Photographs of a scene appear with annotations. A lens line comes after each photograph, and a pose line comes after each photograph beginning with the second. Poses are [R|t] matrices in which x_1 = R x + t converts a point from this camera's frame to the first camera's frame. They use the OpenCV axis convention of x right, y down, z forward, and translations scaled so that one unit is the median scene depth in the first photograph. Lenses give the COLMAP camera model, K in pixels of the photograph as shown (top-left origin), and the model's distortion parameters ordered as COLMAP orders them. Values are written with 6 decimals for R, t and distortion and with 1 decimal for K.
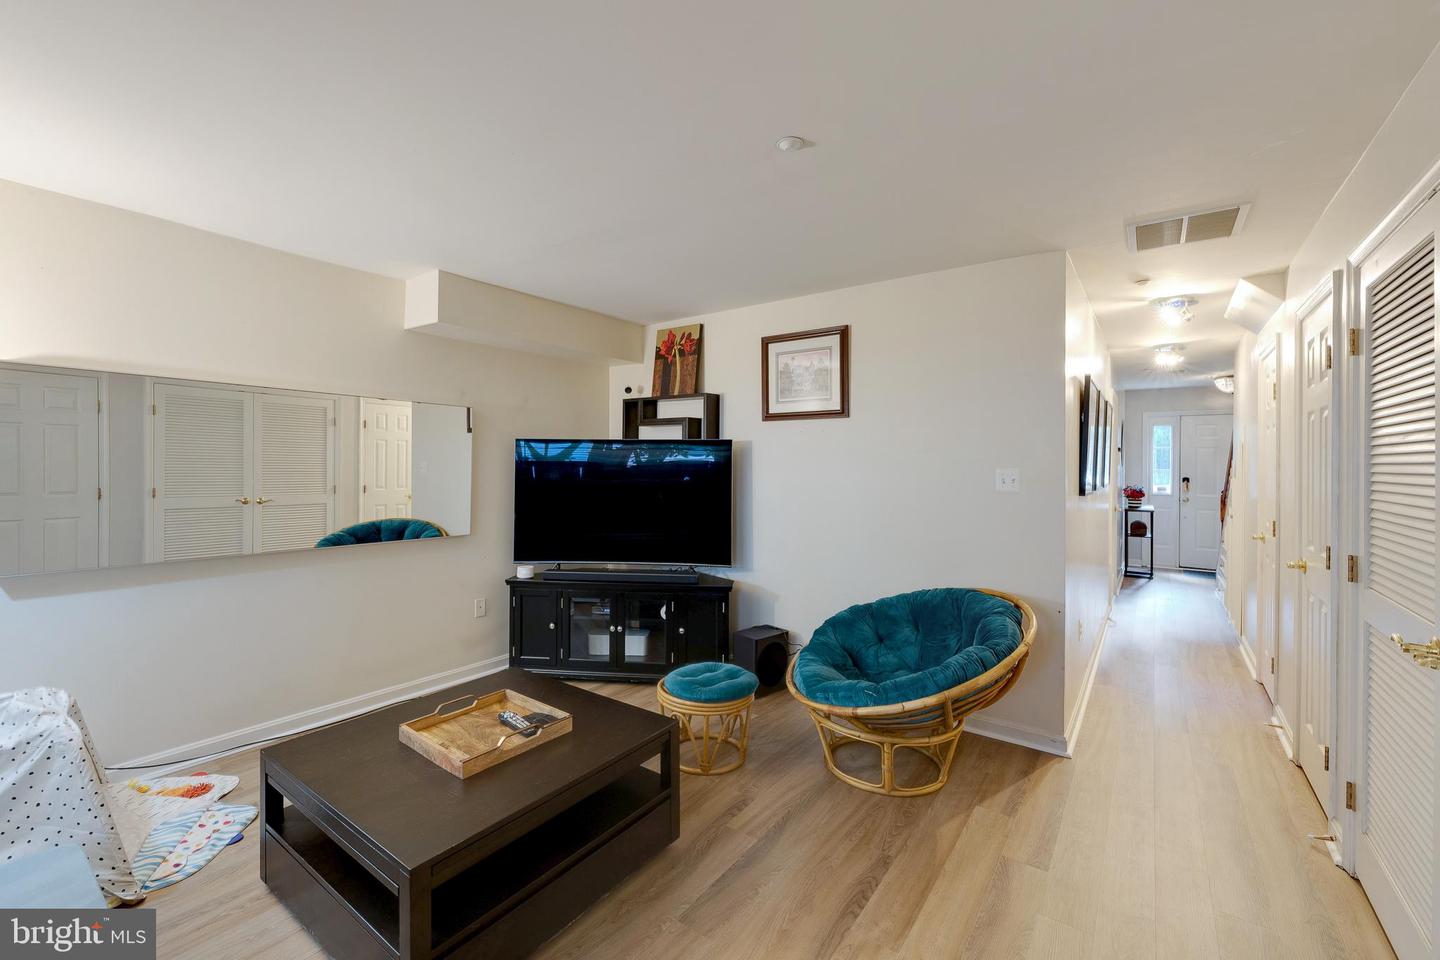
lens RADIAL K [[592.5, 0, 718.1], [0, 592.5, 493.6], [0, 0, 1]] dist [0.000806, 0.000011]
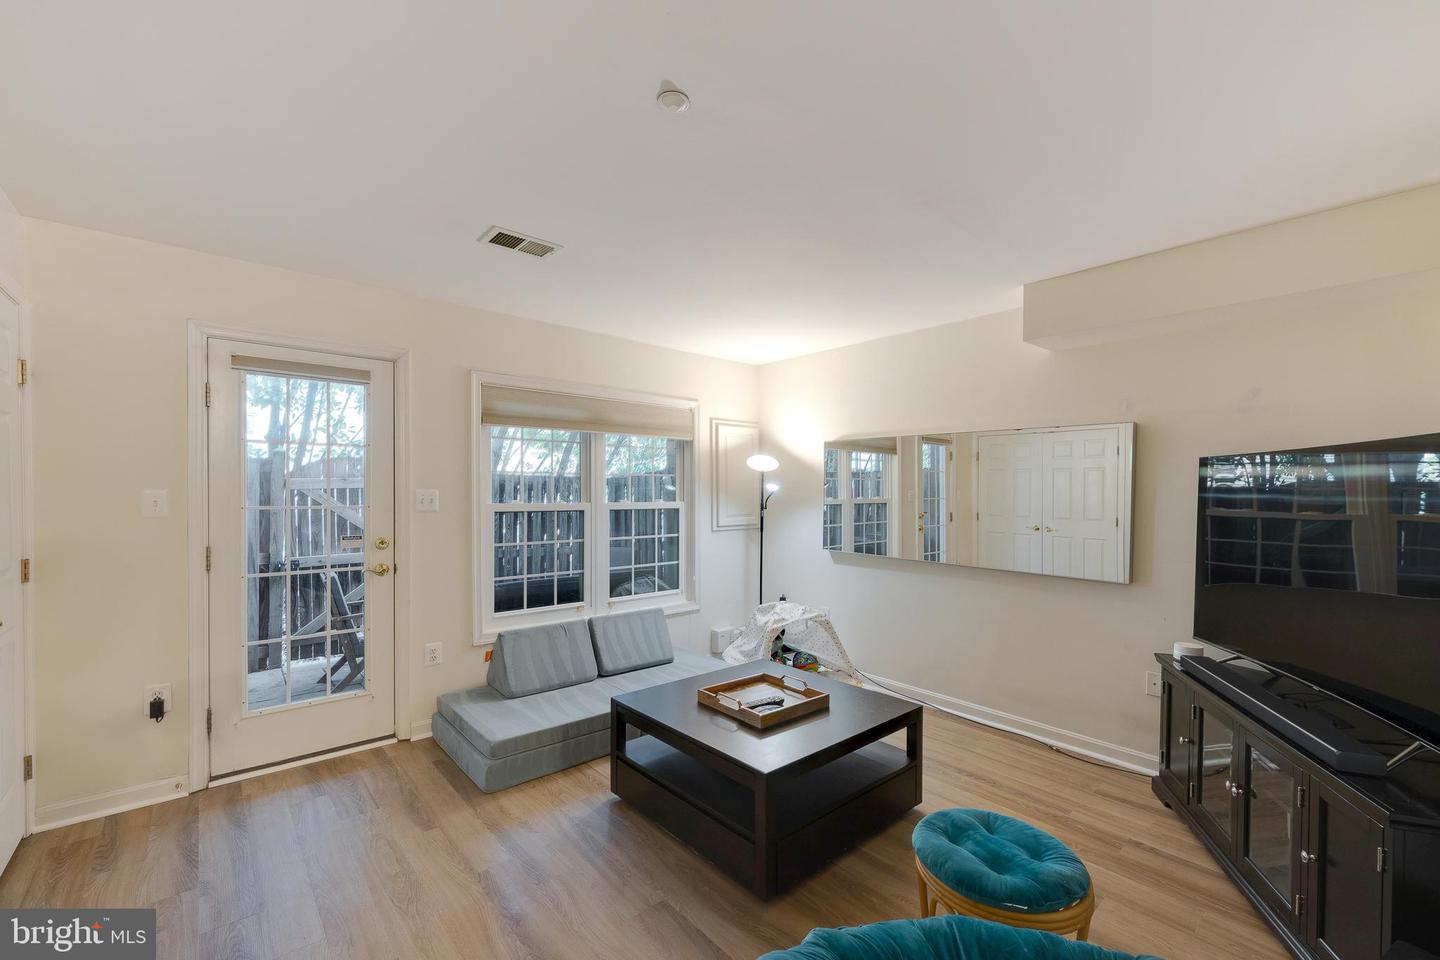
lens RADIAL K [[592.5, 0, 718.1], [0, 592.5, 493.6], [0, 0, 1]] dist [0.000806, 0.000011]
pose [[-0.226613, -0.010164, -0.973932, 0.476606], [-0.058978, 0.998254, 0.003306, -0.020923], [0.972198, 0.058190, -0.226816, 0.630316]]
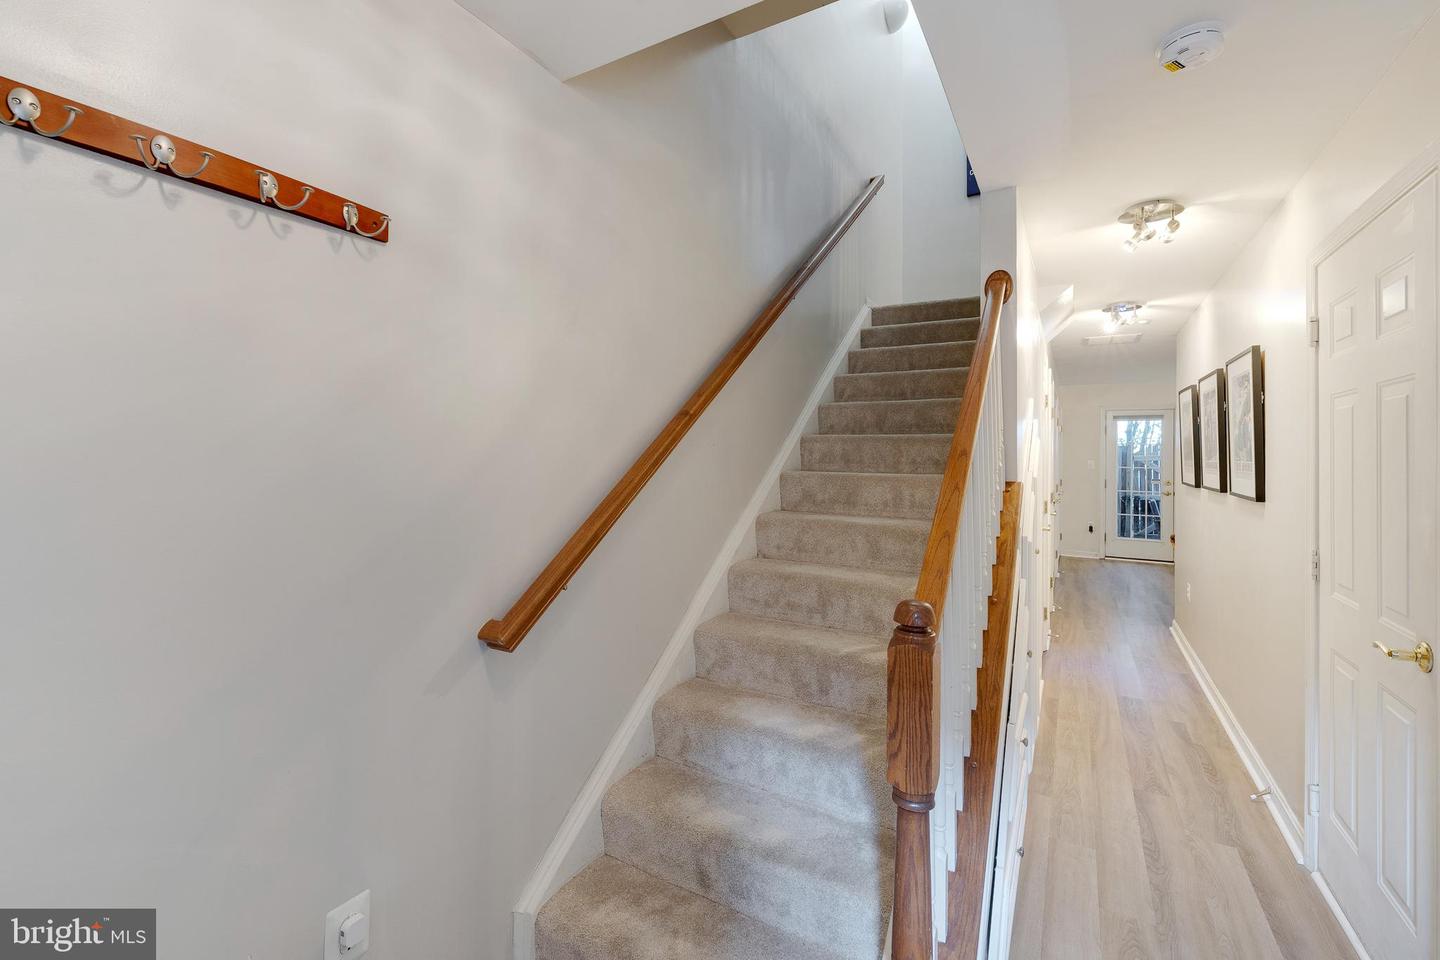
lens RADIAL K [[608.3, 0, 721.7], [0, 608.3, 454.8], [0, 0, 1]] dist [-0.000205, -0.000049]
pose [[-0.994415, -0.025148, -0.102505, 0.947156], [-0.030471, 0.998249, 0.050698, -0.046379], [0.101051, 0.053538, -0.993440, 1.205475]]
